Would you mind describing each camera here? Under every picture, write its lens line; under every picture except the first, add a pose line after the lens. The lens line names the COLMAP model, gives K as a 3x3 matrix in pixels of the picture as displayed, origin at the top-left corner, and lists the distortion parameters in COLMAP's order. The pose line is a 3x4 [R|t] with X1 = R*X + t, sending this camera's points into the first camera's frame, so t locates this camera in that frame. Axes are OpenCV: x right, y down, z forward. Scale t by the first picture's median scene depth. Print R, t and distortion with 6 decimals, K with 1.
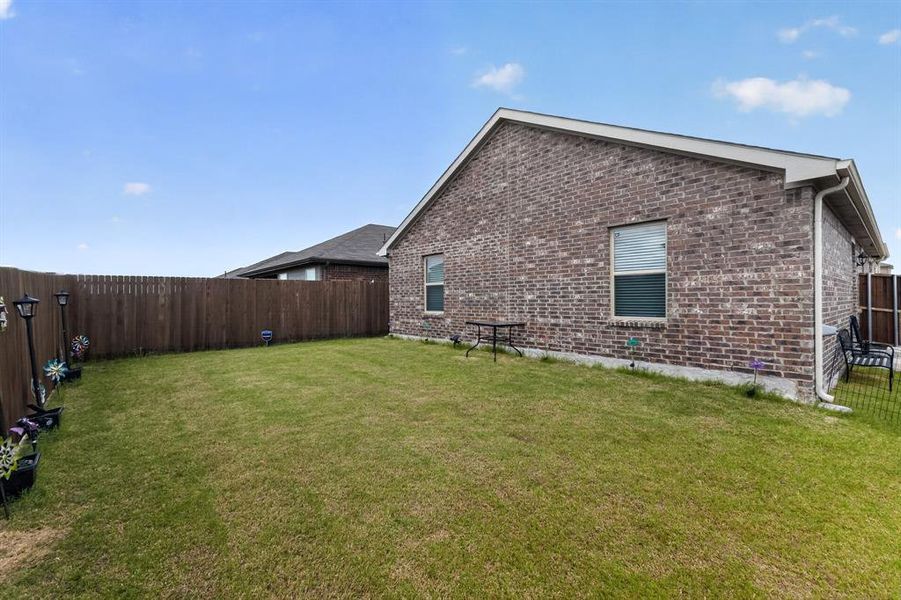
lens RADIAL K [[404.2, 0, 449.7], [0, 404.2, 296.9], [0, 0, 1]] dist [0.017201, 0.000443]
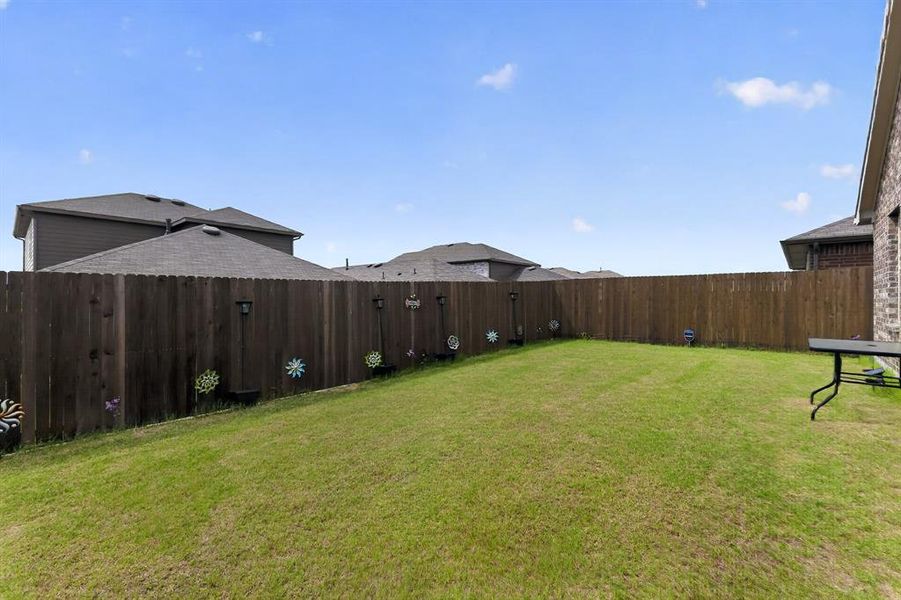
lens RADIAL K [[404.2, 0, 459.9], [0, 404.2, 299.4], [0, 0, 1]] dist [0.017201, 0.000443]
pose [[0.134695, 0.010302, -0.990834, 0.533059], [0.006174, 0.999918, 0.011236, -0.001424], [0.990868, -0.007630, 0.134620, 0.482392]]
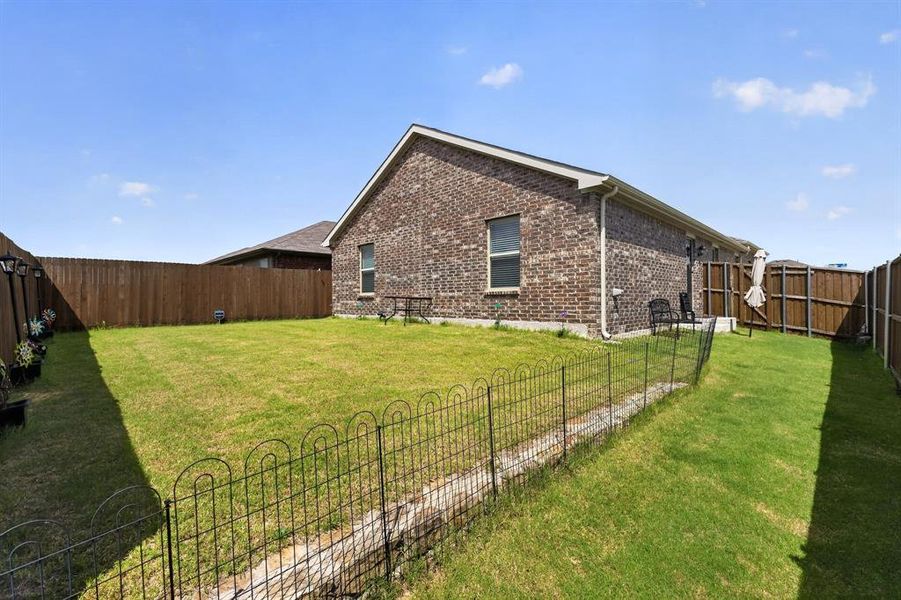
lens RADIAL K [[404.2, 0, 451.7], [0, 404.2, 297.1], [0, 0, 1]] dist [0.017201, 0.000443]
pose [[0.997339, 0.000071, 0.072907, 0.152639], [0.000173, 0.999994, -0.003350, 0.066355], [-0.072907, 0.003354, 0.997333, -0.243330]]
